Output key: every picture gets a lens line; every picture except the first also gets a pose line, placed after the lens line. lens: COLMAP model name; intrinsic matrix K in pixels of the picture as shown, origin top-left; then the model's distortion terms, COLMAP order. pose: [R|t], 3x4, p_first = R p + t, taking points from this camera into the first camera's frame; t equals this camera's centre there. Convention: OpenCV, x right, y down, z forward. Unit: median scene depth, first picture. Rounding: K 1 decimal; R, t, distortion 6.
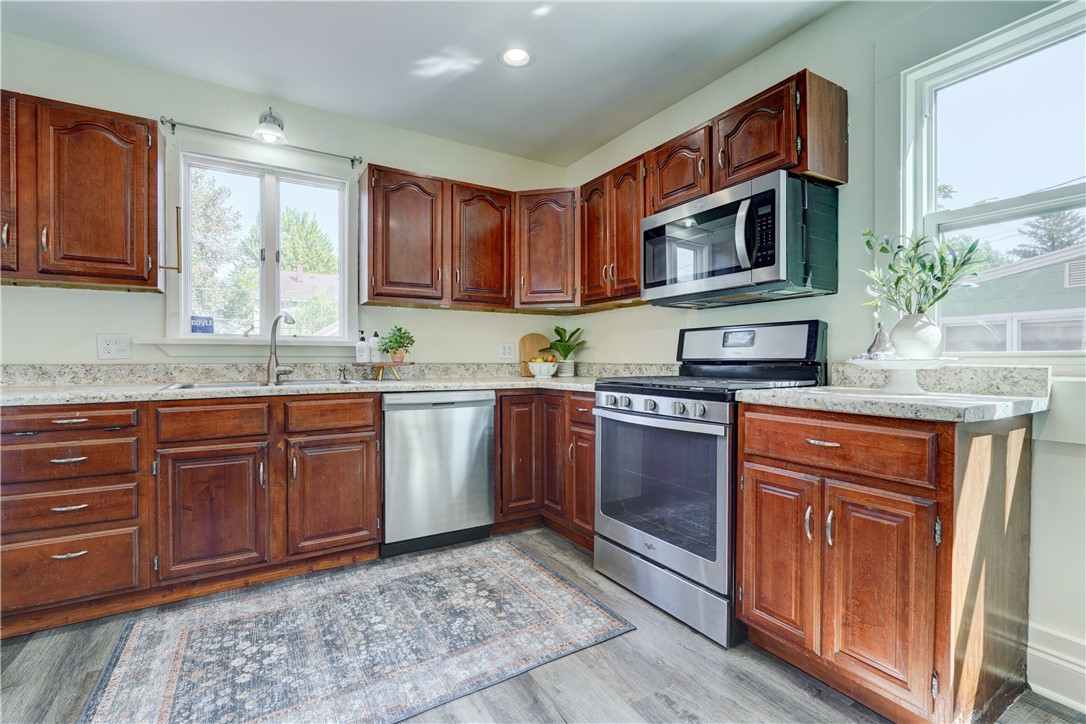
lens RADIAL K [[488.4, 0, 549.4], [0, 488.4, 362.3], [0, 0, 1]] dist [-0.000811, 0.000746]
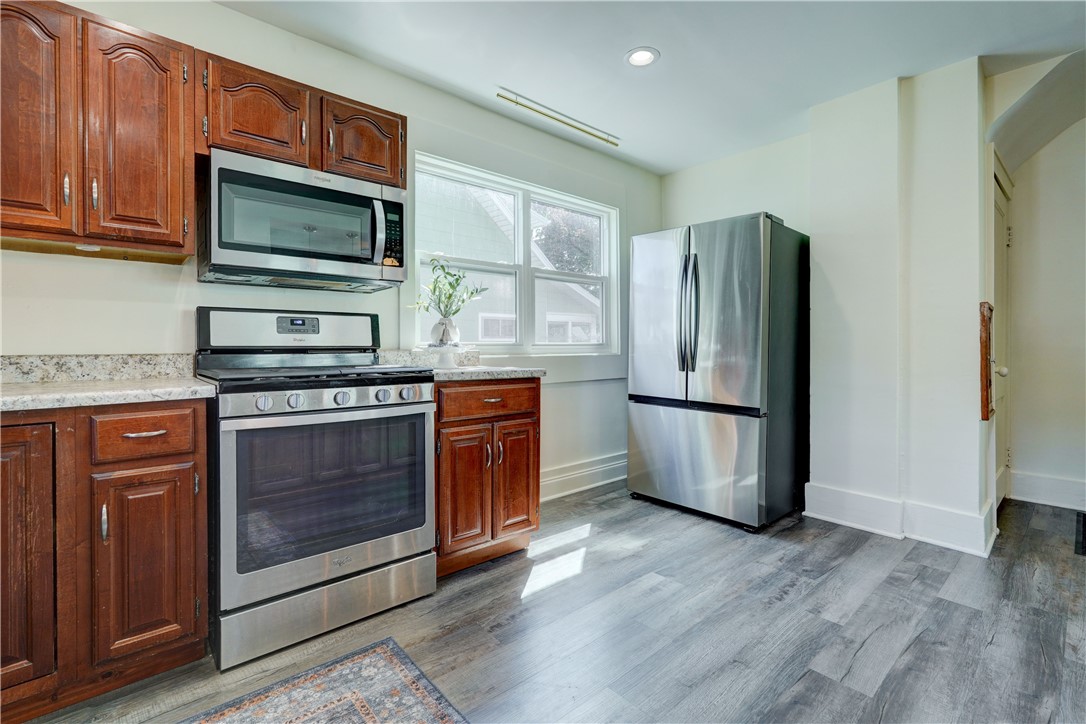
lens RADIAL K [[488.4, 0, 553.1], [0, 488.4, 345.6], [0, 0, 1]] dist [-0.000811, 0.000746]
pose [[-0.175115, 0.004588, 0.984537, -0.822473], [0.009330, 0.999952, -0.003000, -0.001050], [-0.984504, 0.008660, -0.175150, 0.896524]]
